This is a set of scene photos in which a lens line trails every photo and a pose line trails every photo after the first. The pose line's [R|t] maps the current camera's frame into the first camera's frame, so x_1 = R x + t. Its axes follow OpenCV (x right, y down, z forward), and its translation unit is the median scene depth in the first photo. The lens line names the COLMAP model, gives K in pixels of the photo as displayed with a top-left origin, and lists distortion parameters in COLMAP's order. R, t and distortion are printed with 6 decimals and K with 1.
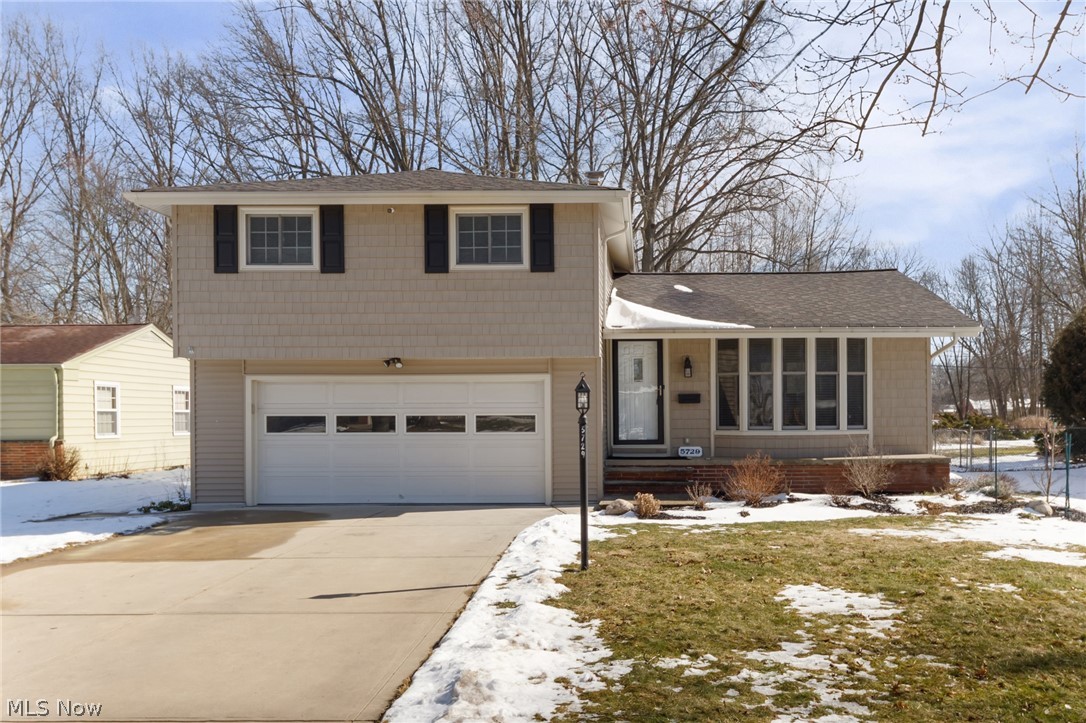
lens RADIAL K [[1192.0, 0, 543.1], [0, 1192.0, 414.4], [0, 0, 1]] dist [0.005852, 0.002649]
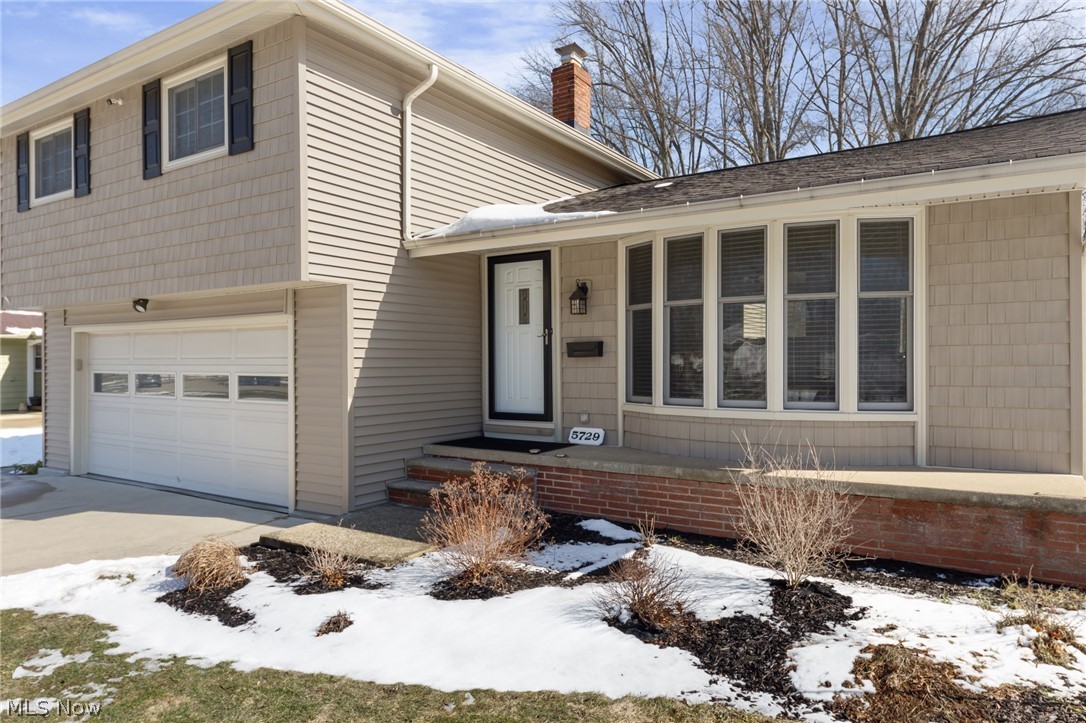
lens RADIAL K [[700.8, 0, 543.0], [0, 700.8, 361.5], [0, 0, 1]] dist [-0.002106, -0.000826]
pose [[0.839631, 0.002205, -0.543152, 0.300811], [-0.000309, 0.999994, 0.003581, -0.008312], [0.543156, -0.002838, 0.839627, 0.688148]]
